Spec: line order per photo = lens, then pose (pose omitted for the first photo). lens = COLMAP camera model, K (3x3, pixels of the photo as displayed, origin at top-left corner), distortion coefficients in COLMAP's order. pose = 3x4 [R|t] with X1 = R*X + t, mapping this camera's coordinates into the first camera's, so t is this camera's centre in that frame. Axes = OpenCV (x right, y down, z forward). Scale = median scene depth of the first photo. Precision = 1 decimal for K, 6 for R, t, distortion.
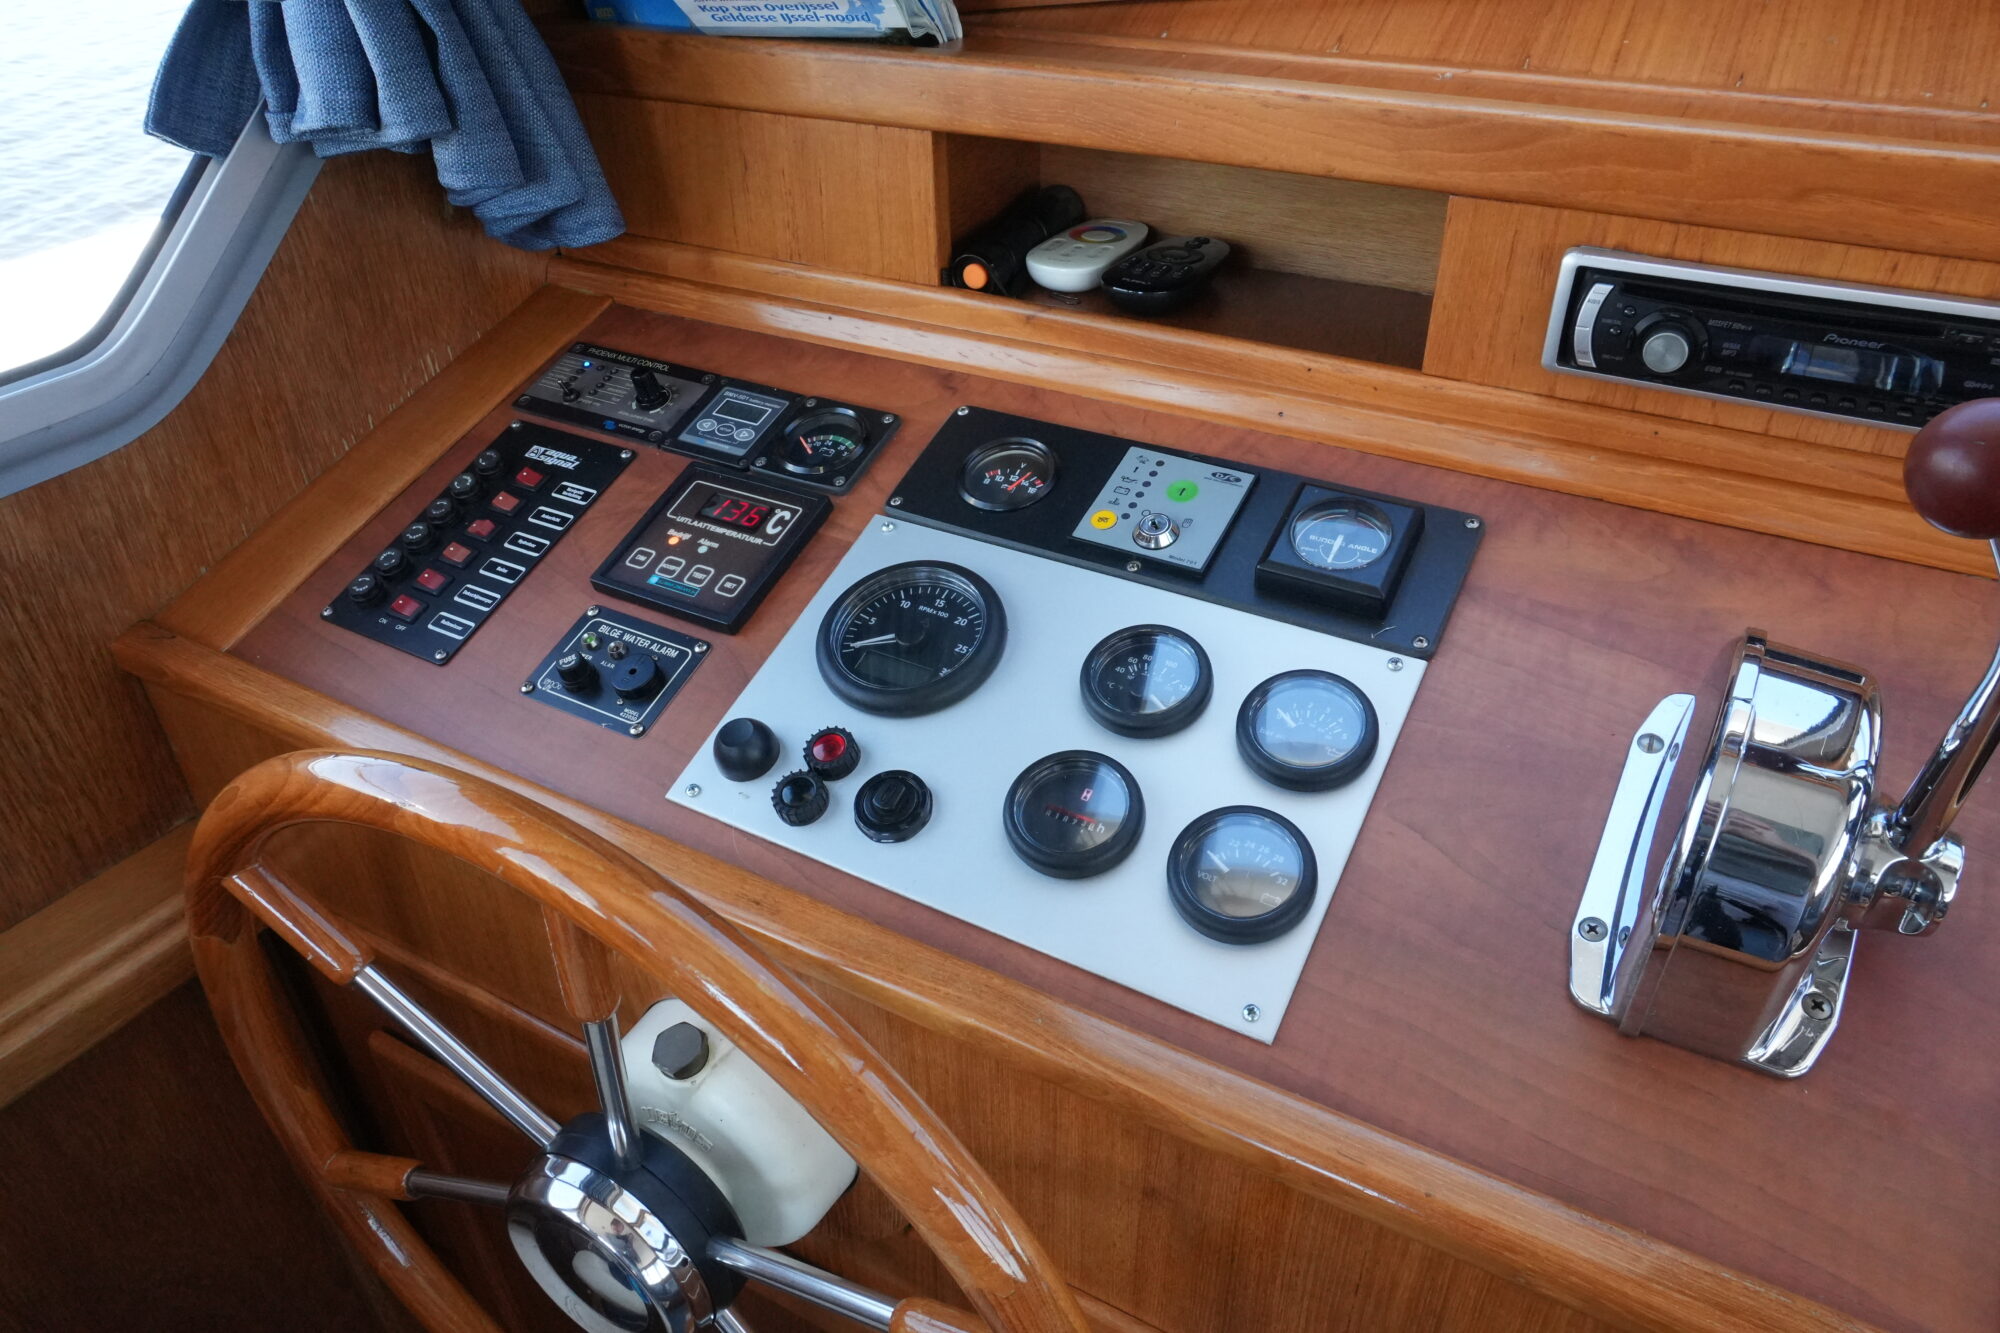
lens RADIAL K [[1361.1, 0, 997.2], [0, 1361.1, 674.8], [0, 0, 1]] dist [-0.045638, 0.032499]
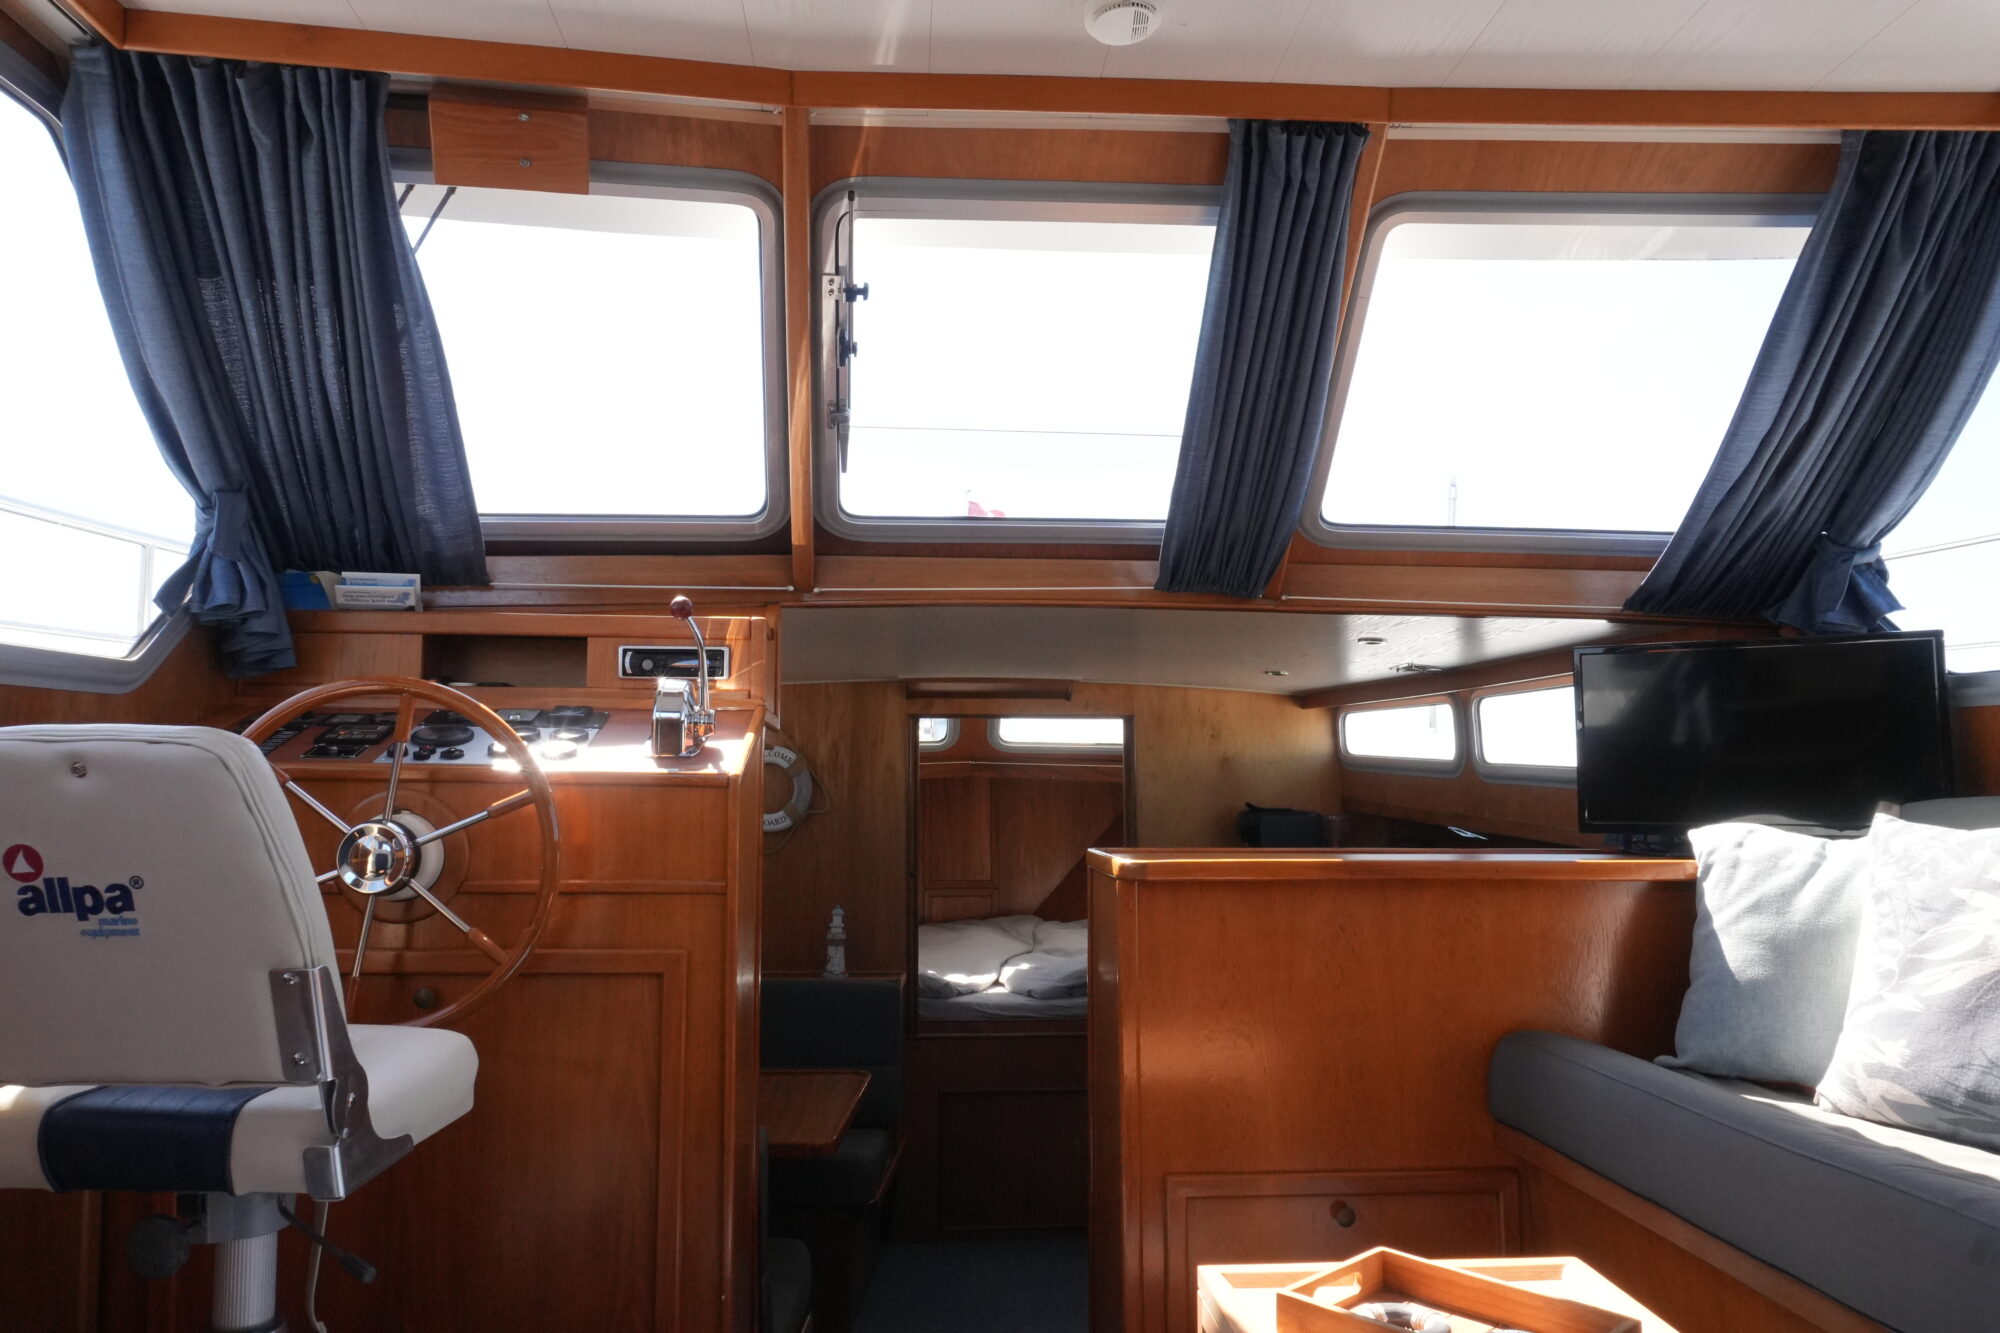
lens RADIAL K [[1361.1, 0, 993.2], [0, 1361.1, 681.7], [0, 0, 1]] dist [-0.045638, 0.032499]
pose [[0.827450, 0.068566, 0.557337, -0.721583], [0.297151, 0.788701, -0.538194, 1.840066], [-0.476474, 0.610941, 0.632236, -1.613600]]
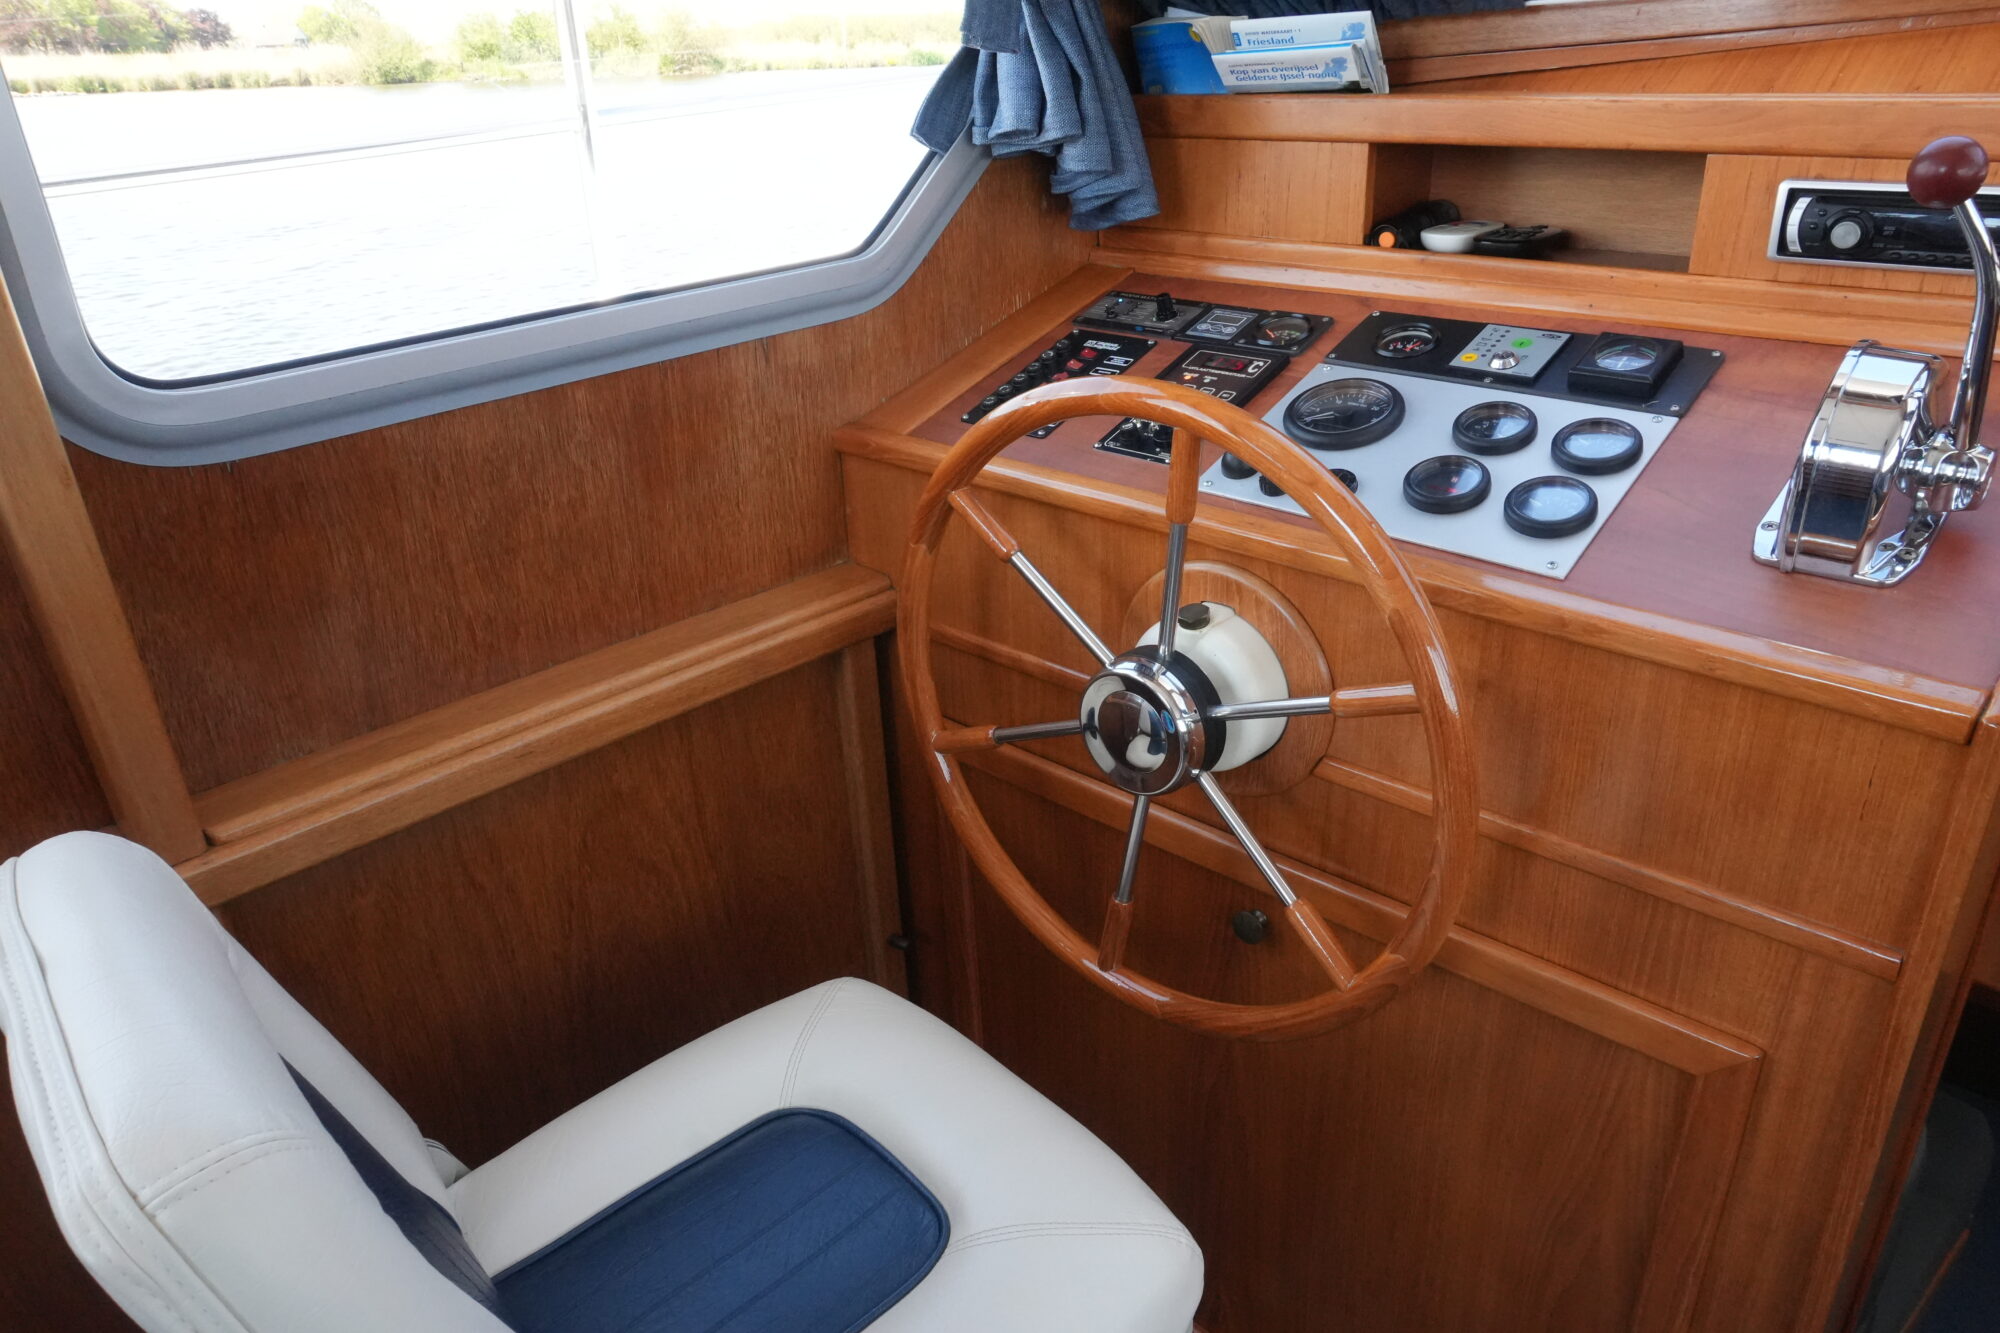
lens RADIAL K [[1361.1, 0, 991.5], [0, 1361.1, 670.1], [0, 0, 1]] dist [-0.045638, 0.032499]
pose [[0.971622, 0.080312, -0.222490, -0.080423], [-0.111989, 0.984685, -0.133621, 0.495356], [0.208351, 0.154746, 0.965735, -0.561606]]
